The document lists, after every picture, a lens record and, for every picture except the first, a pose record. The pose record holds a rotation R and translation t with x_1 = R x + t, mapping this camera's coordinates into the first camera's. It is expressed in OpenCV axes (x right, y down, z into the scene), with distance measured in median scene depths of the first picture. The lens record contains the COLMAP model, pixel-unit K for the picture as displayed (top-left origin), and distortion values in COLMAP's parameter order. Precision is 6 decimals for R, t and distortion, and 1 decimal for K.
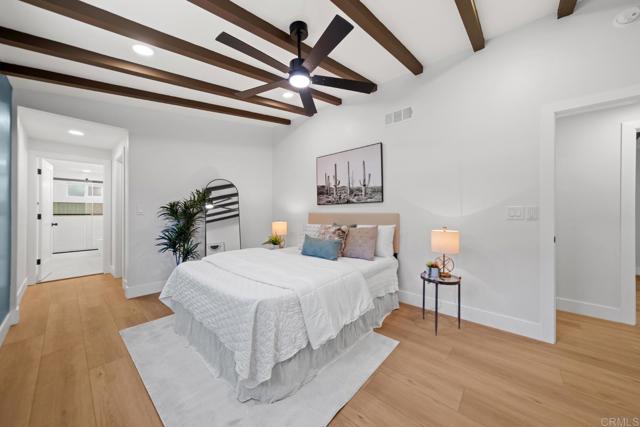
lens RADIAL K [[225.5, 0, 322.4], [0, 225.5, 211.1], [0, 0, 1]] dist [0.000780, 0.000031]
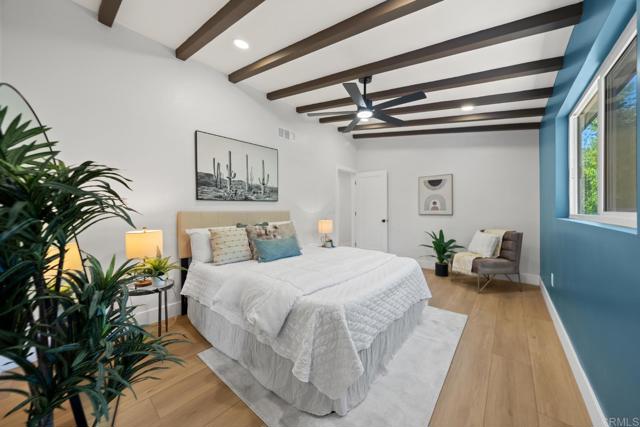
lens RADIAL K [[225.5, 0, 322.4], [0, 225.5, 211.1], [0, 0, 1]] dist [0.000780, 0.000031]
pose [[-0.024591, -0.005818, 0.999681, -0.810715], [-0.002508, 0.999980, 0.005758, 0.002641], [-0.999694, -0.002365, -0.024606, 0.715756]]
